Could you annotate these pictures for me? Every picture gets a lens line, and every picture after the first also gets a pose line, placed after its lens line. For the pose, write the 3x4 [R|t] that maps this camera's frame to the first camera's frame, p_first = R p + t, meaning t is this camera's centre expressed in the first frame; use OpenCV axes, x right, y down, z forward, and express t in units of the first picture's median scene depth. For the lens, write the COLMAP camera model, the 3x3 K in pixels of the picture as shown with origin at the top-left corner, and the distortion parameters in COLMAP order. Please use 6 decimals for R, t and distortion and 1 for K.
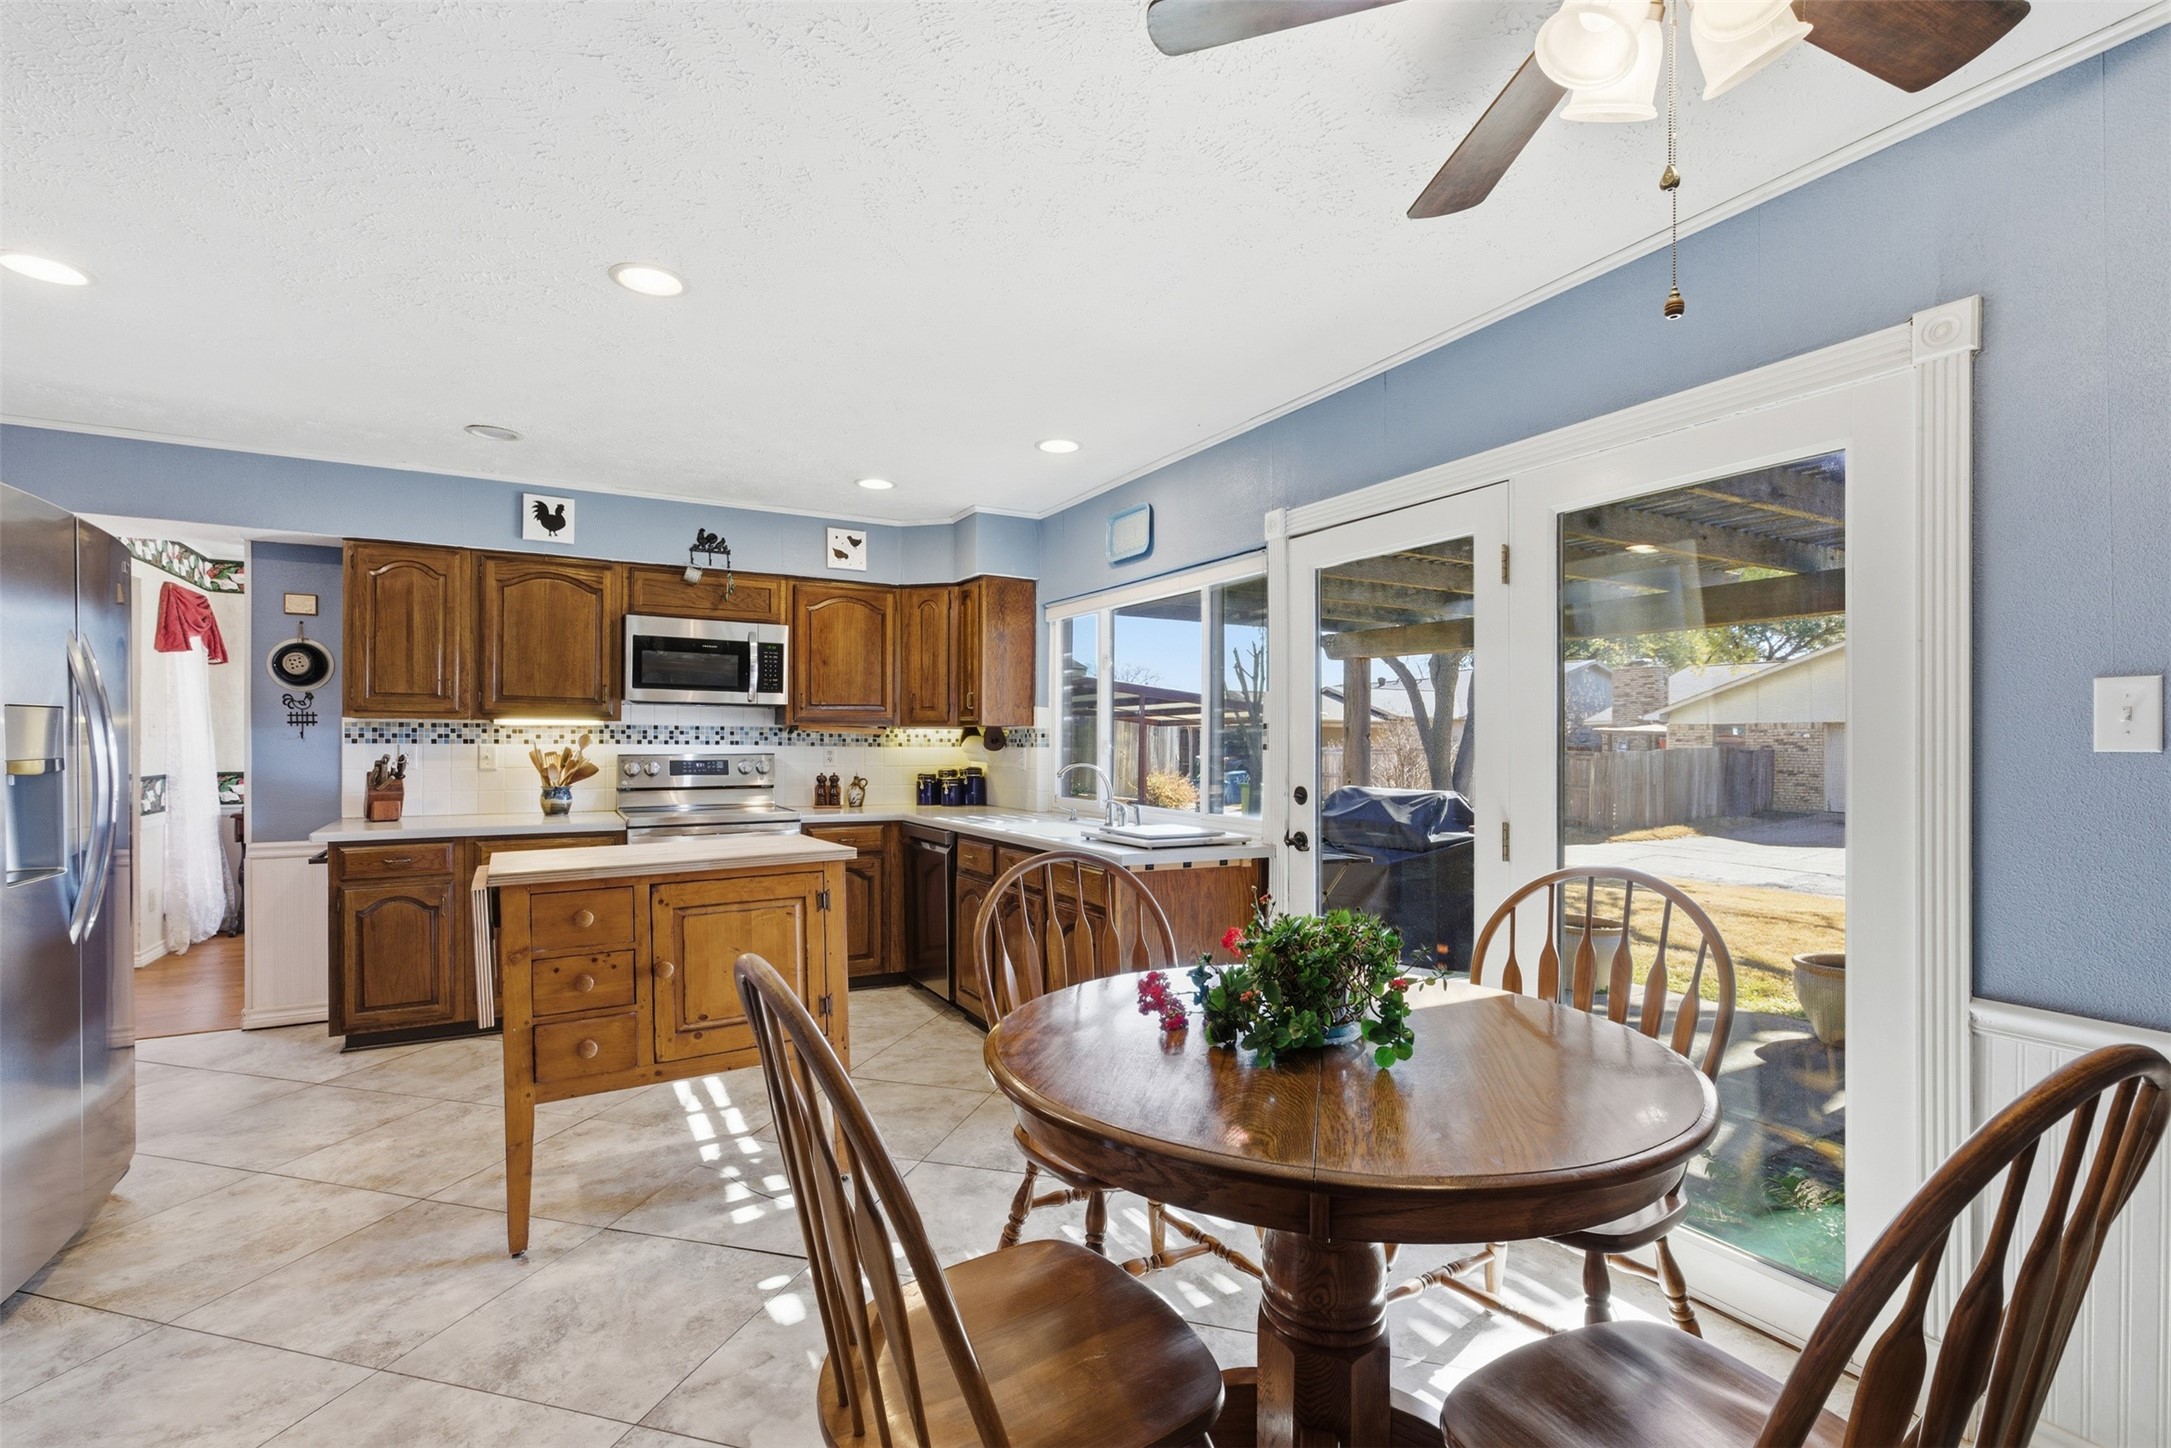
lens RADIAL K [[994.6, 0, 1073.9], [0, 994.6, 738.8], [0, 0, 1]] dist [0.001882, 0.000693]
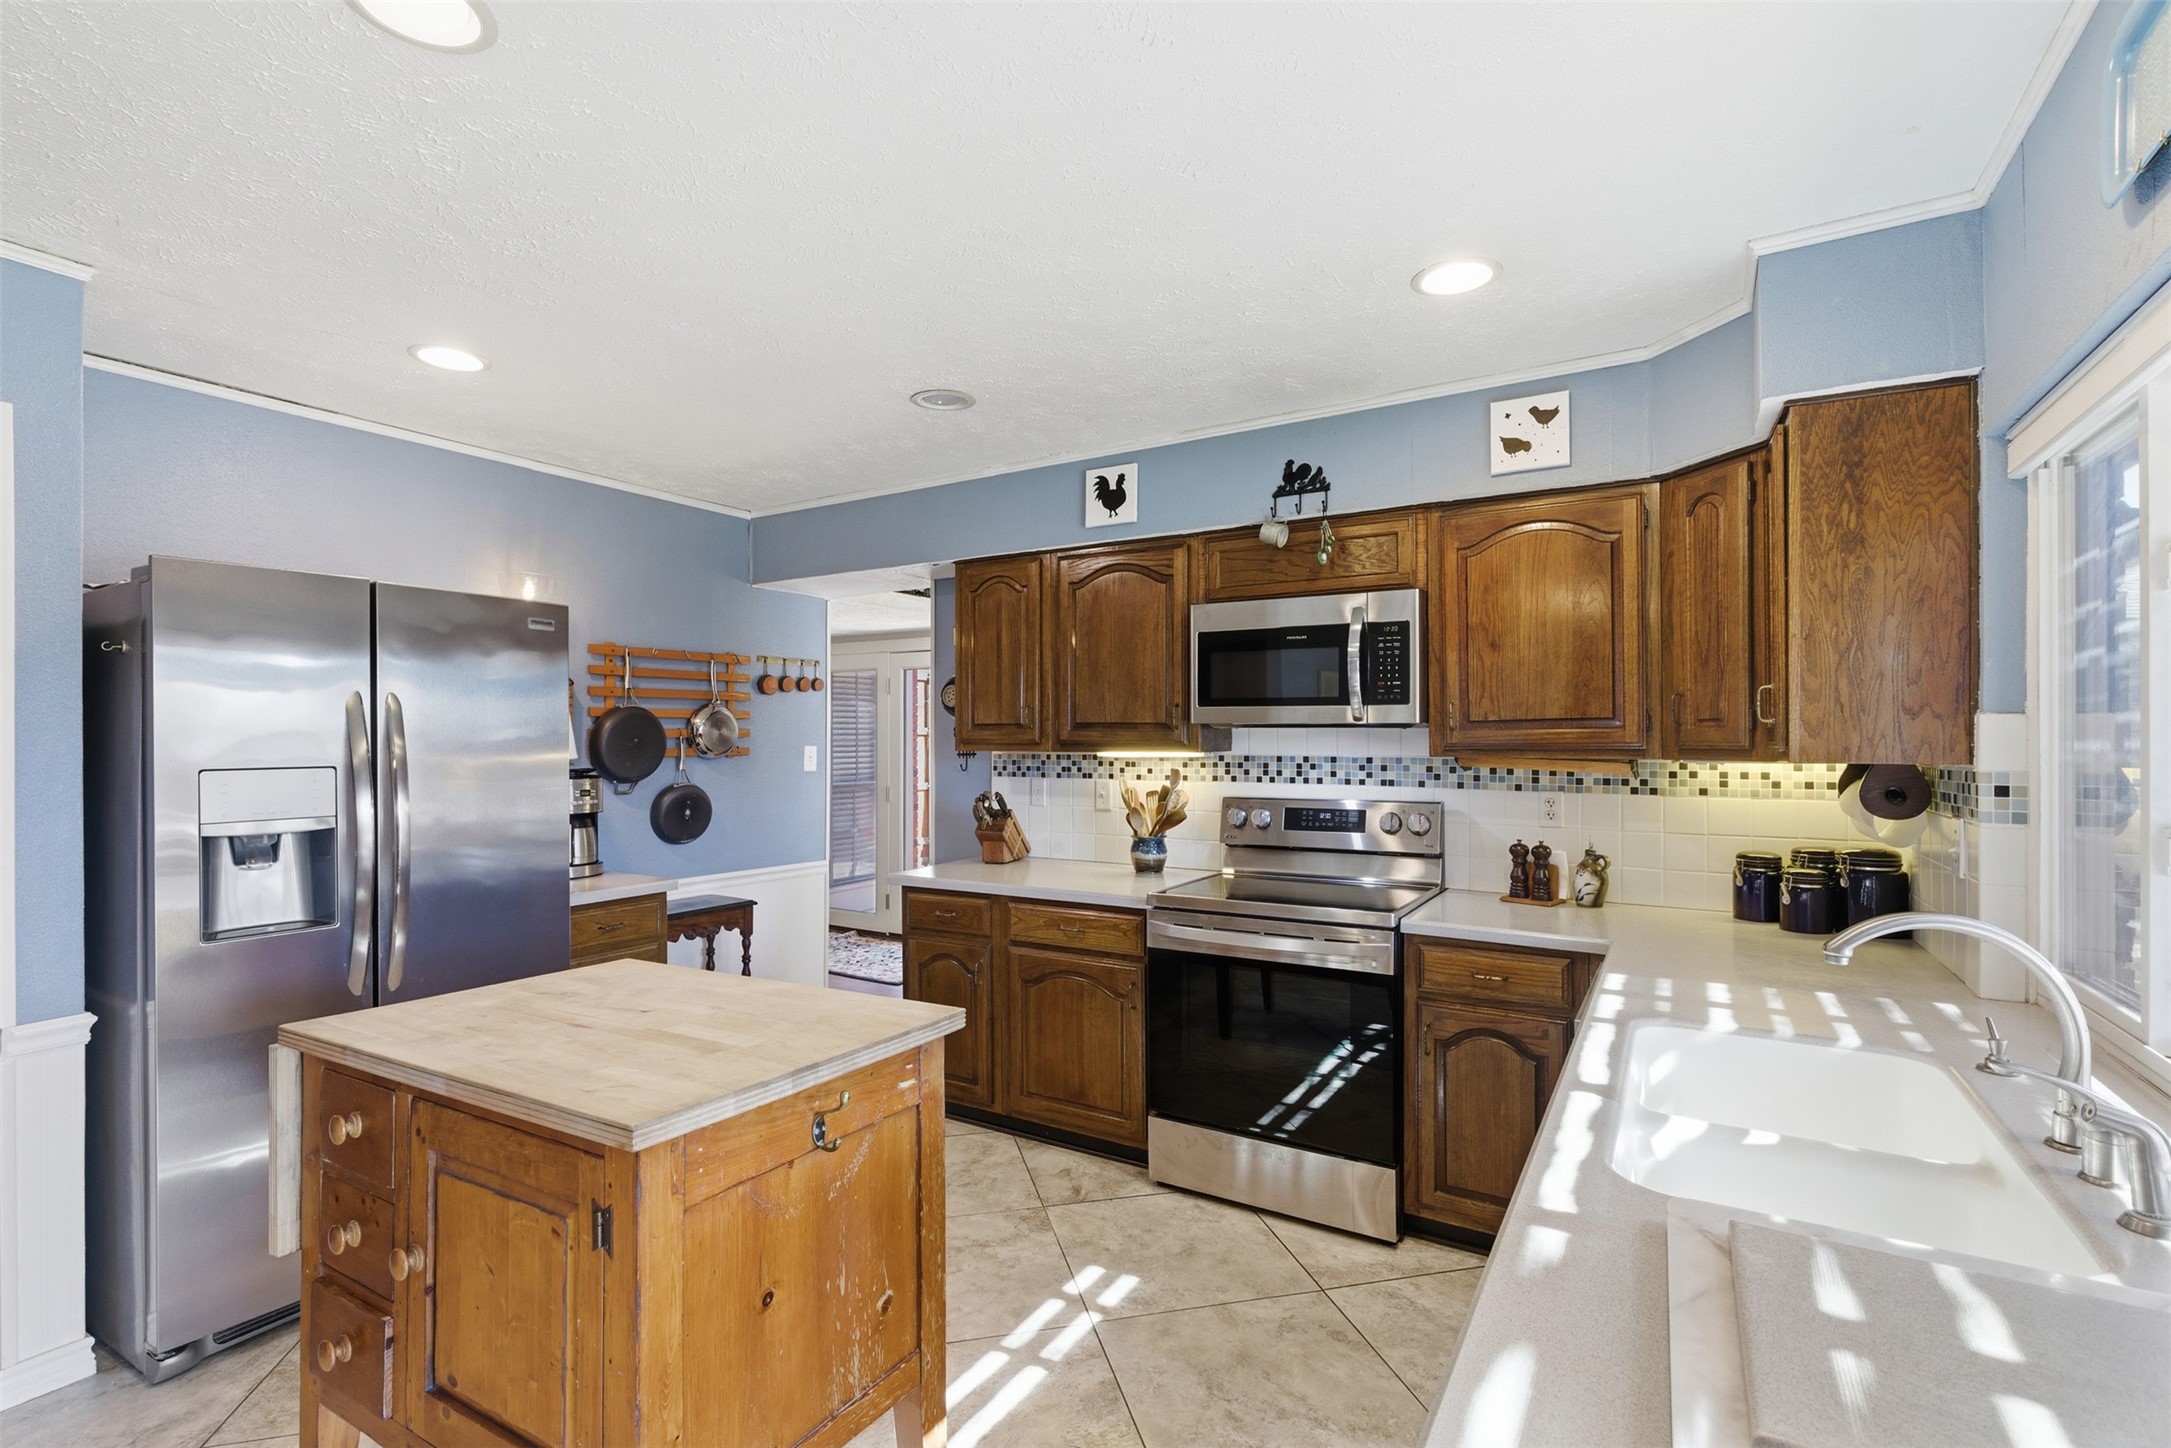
lens RADIAL K [[994.6, 0, 1097.7], [0, 994.6, 728.9], [0, 0, 1]] dist [0.001882, 0.000693]
pose [[0.481910, -0.013075, -0.876123, 0.141744], [0.009017, 0.999910, -0.009962, -0.028249], [0.876175, -0.003099, 0.481984, 0.576465]]
